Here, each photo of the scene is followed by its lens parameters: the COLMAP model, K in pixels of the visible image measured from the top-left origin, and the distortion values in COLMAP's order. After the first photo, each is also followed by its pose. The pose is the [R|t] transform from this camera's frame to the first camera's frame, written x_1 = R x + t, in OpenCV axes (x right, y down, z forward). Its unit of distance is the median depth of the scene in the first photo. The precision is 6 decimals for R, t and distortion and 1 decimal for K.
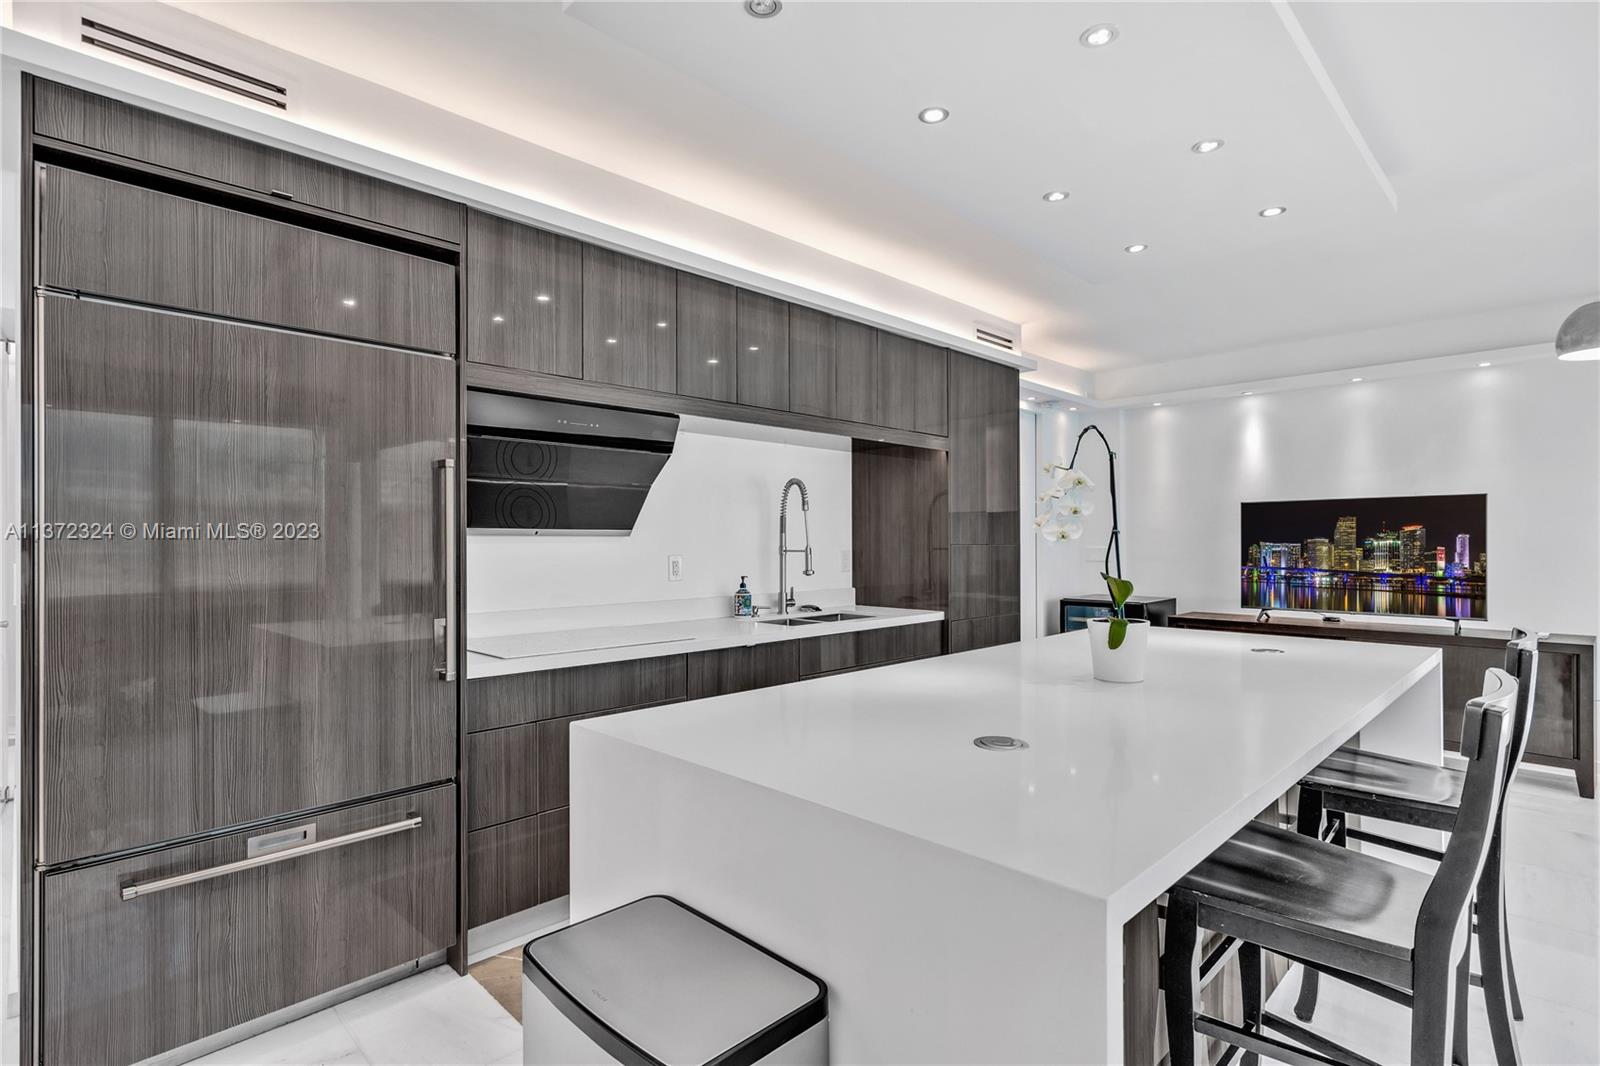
lens RADIAL K [[777.4, 0, 800.6], [0, 777.4, 538.8], [0, 0, 1]] dist [0.003258, 0.001832]
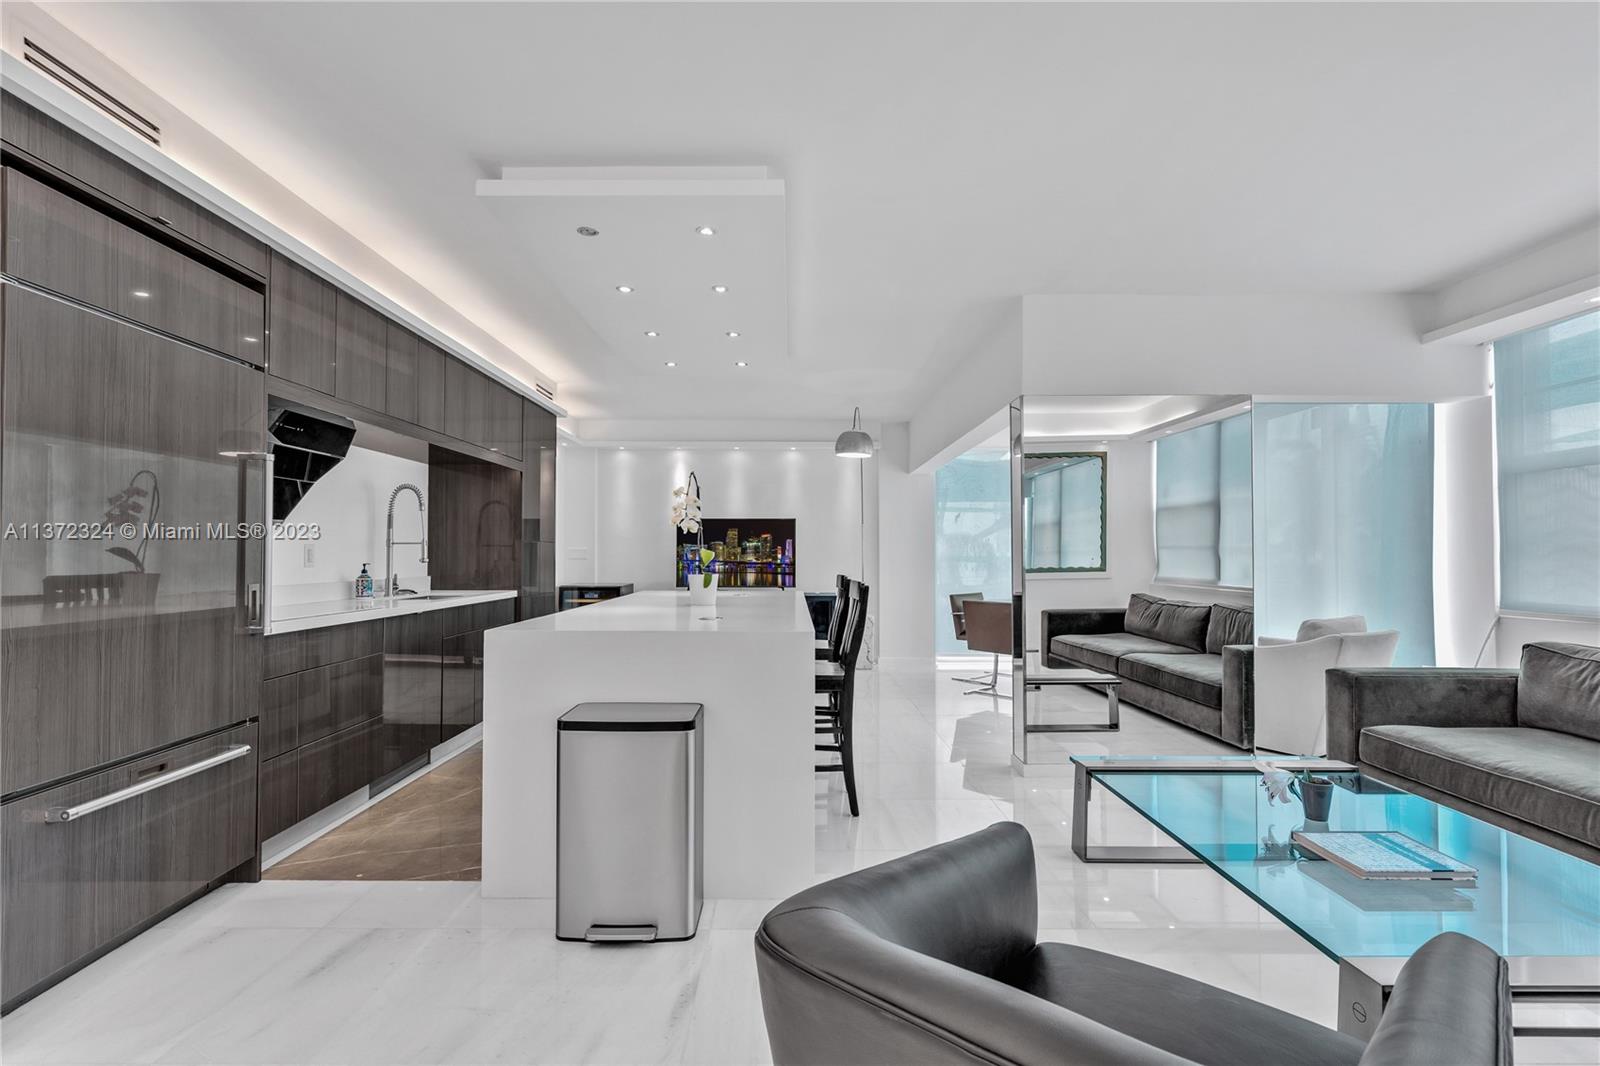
lens RADIAL K [[723.7, 0, 797.6], [0, 723.7, 531.5], [0, 0, 1]] dist [0.000304, 0.001630]
pose [[0.696081, 0.024604, 0.717542, -0.385511], [-0.002219, 0.999482, -0.032120, 0.031703], [-0.717960, 0.020766, 0.695774, -0.221472]]
